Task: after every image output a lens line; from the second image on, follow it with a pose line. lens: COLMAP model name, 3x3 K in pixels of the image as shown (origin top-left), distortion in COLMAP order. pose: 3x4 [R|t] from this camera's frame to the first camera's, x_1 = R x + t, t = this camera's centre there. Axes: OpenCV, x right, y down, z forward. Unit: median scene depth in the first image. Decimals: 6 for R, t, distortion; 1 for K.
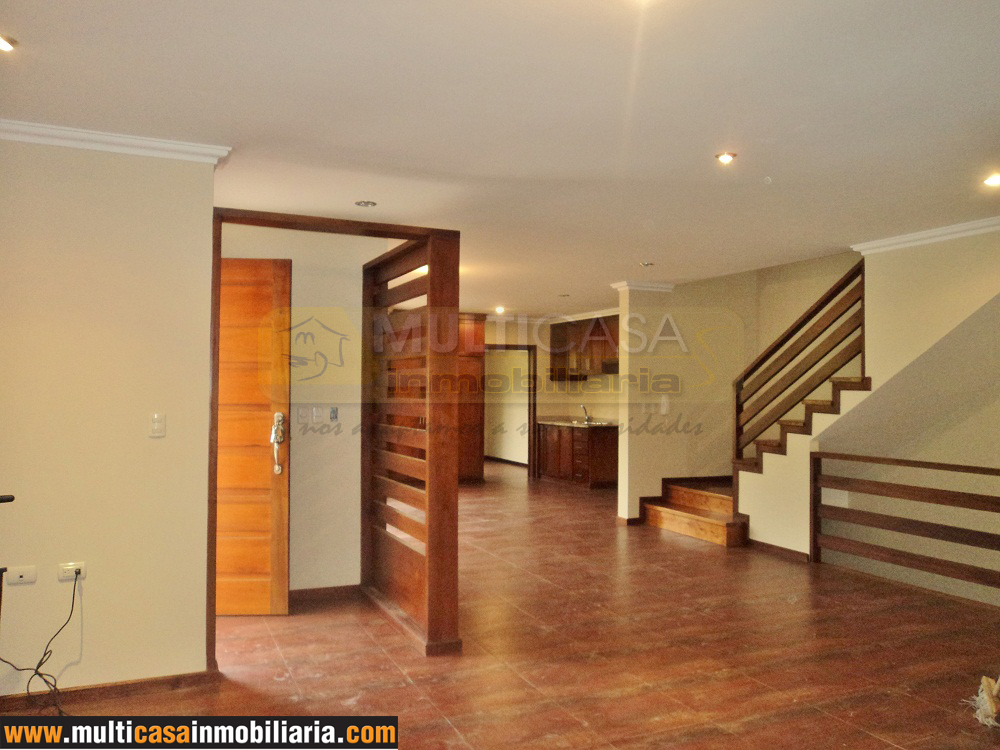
lens RADIAL K [[796.3, 0, 500.0], [0, 796.3, 375.0], [0, 0, 1]] dist [-0.004125, 0.001417]
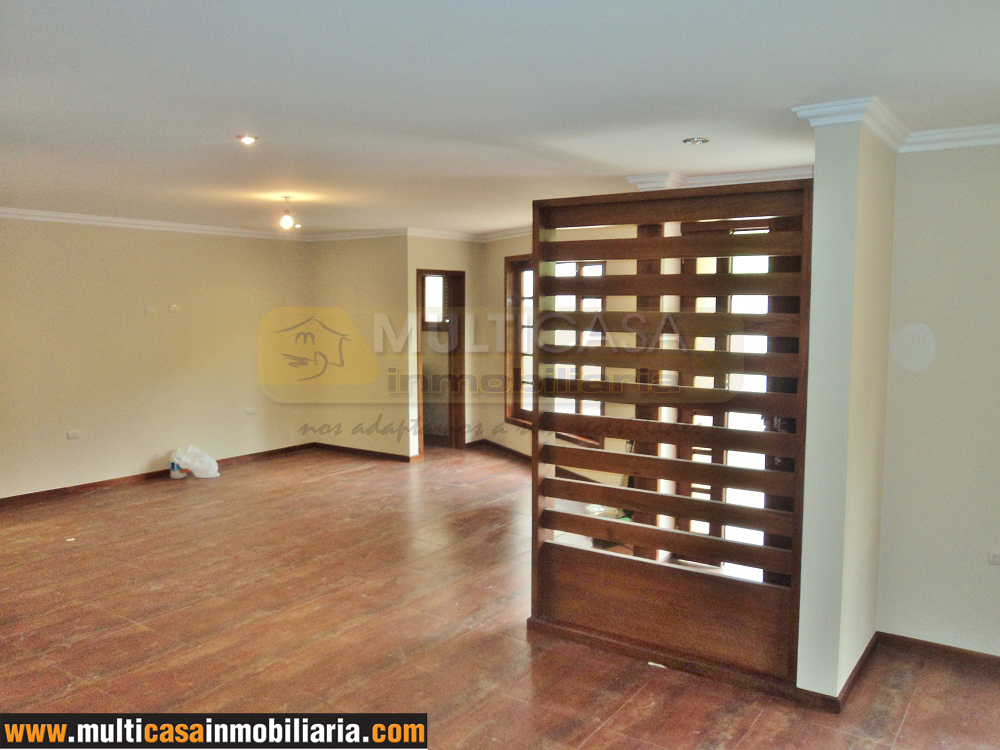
lens RADIAL K [[796.3, 0, 500.0], [0, 796.3, 375.0], [0, 0, 1]] dist [-0.004125, 0.001417]
pose [[-0.859978, 0.038471, -0.508878, 0.556024], [0.004994, 0.997741, 0.066989, -0.042268], [0.510306, 0.055068, -0.858228, 2.129676]]
